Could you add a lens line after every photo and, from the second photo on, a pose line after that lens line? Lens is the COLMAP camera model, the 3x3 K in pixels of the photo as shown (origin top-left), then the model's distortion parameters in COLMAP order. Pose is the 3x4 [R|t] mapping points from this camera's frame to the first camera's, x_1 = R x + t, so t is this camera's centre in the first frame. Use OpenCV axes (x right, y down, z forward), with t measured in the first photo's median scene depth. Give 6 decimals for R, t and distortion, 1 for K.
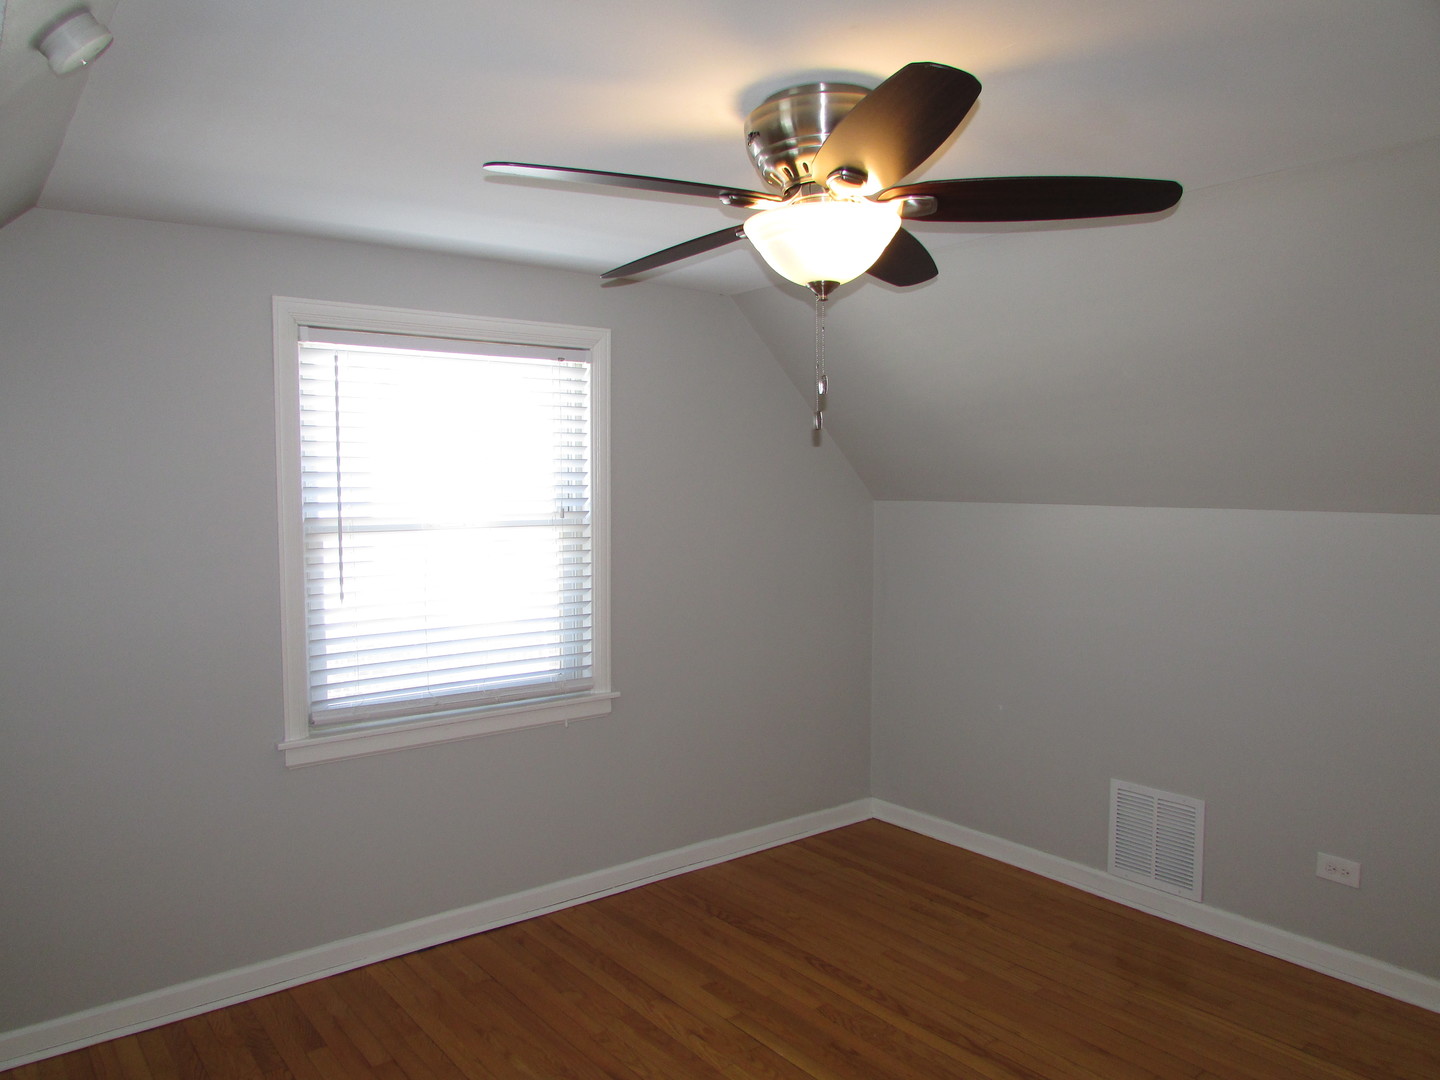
lens RADIAL K [[1018.3, 0, 747.2], [0, 1018.3, 542.1], [0, 0, 1]] dist [-0.041021, 0.000866]
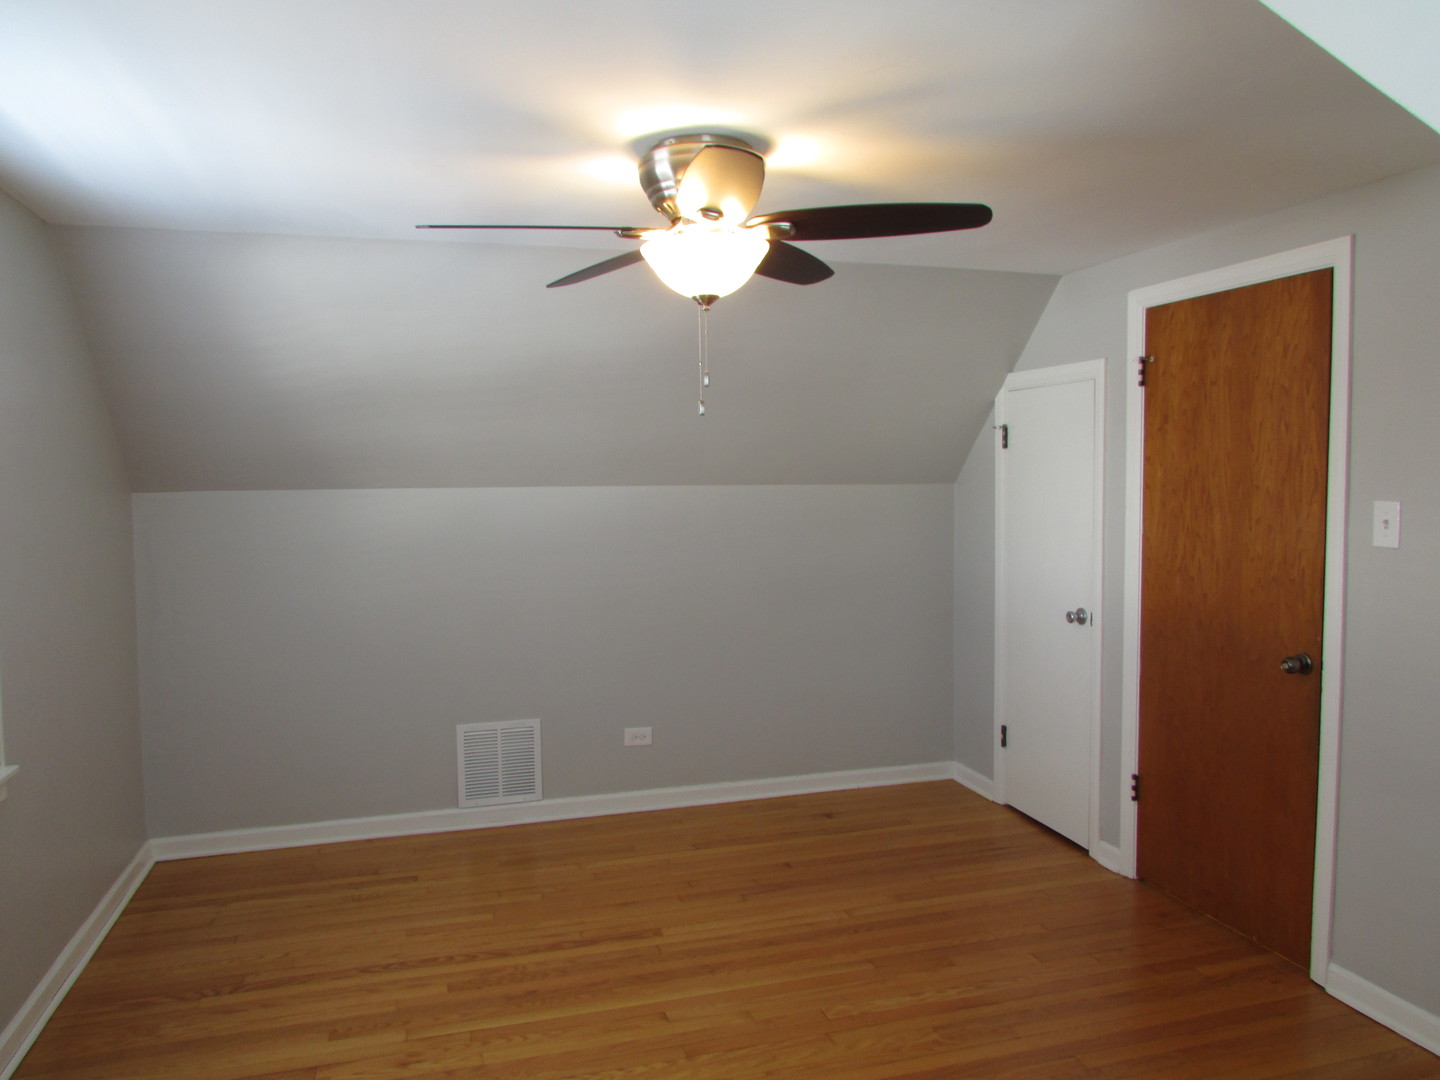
lens RADIAL K [[1024.4, 0, 721.5], [0, 1024.4, 519.2], [0, 0, 1]] dist [-0.056181, 0.000248]
pose [[0.376731, -0.056216, 0.924615, -0.670382], [0.067267, 0.997182, 0.033221, -0.020588], [-0.923877, 0.049681, 0.379450, 0.313062]]
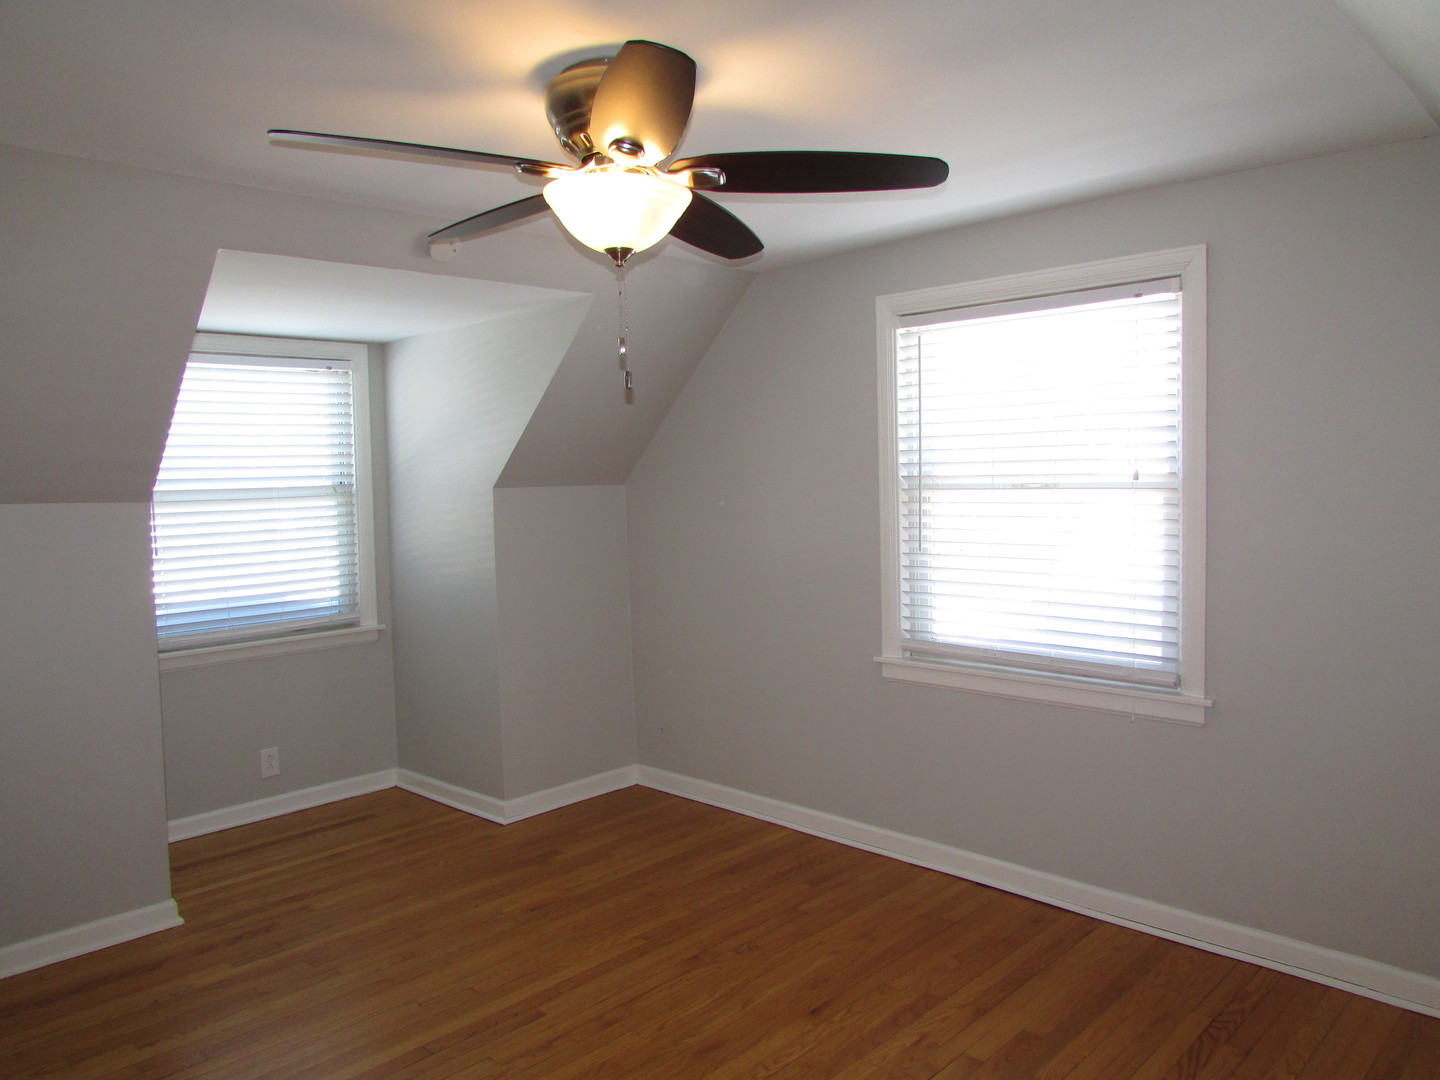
lens RADIAL K [[1034.9, 0, 708.0], [0, 1034.9, 544.0], [0, 0, 1]] dist [-0.007398, 0.003051]
pose [[0.114053, 0.070614, -0.990962, 0.724037], [-0.037726, 0.997059, 0.066706, -0.015922], [0.992758, 0.029777, 0.116382, 0.595918]]
